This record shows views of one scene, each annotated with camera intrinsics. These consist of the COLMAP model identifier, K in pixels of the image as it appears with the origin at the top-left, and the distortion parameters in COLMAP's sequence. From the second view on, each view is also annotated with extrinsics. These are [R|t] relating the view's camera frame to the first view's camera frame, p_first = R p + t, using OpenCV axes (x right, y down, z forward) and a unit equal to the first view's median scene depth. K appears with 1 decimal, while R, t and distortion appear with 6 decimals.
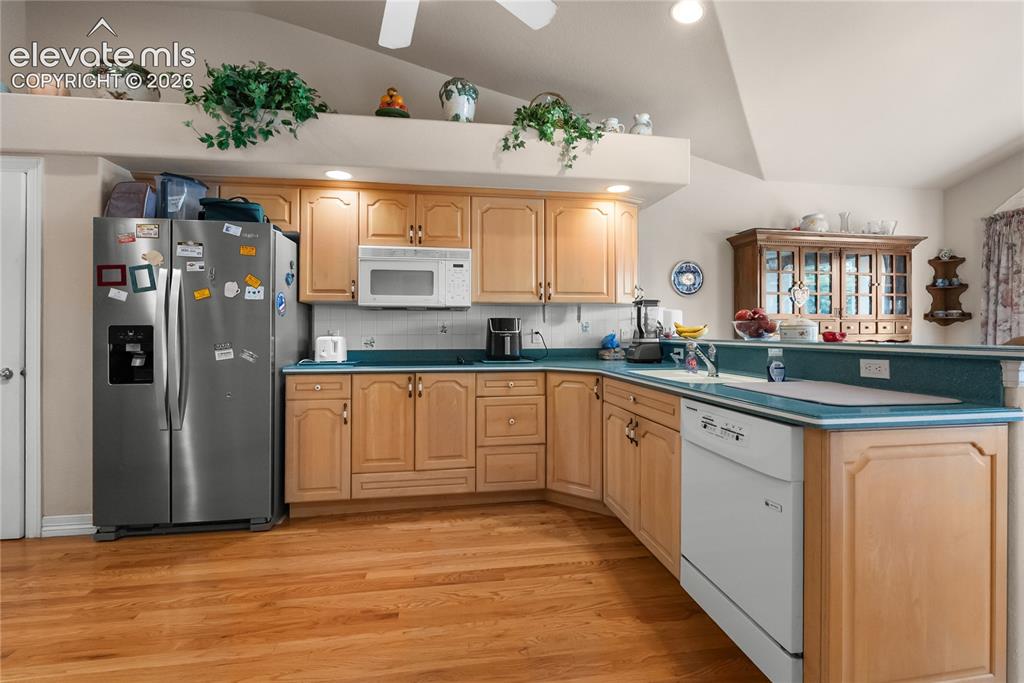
lens RADIAL K [[454.6, 0, 516.8], [0, 454.6, 332.7], [0, 0, 1]] dist [-0.013410, 0.002487]
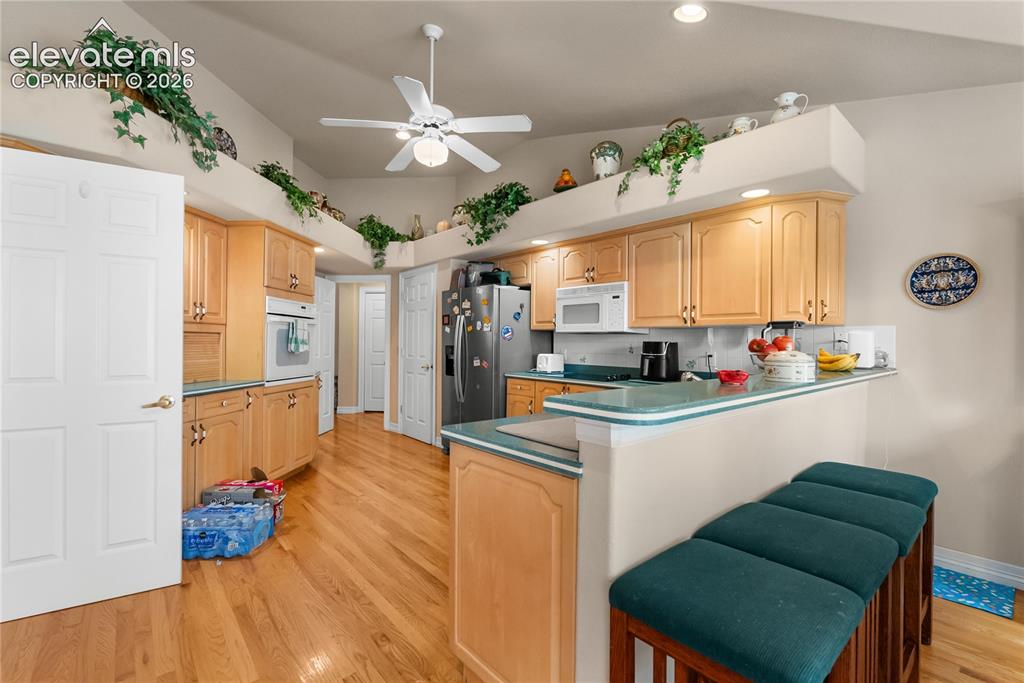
lens RADIAL K [[454.6, 0, 519.9], [0, 454.6, 346.0], [0, 0, 1]] dist [-0.013410, 0.002487]
pose [[0.532132, 0.017372, -0.846483, 0.768304], [-0.011015, 0.999847, 0.013595, -0.035455], [0.846590, 0.002090, 0.532242, 0.172560]]
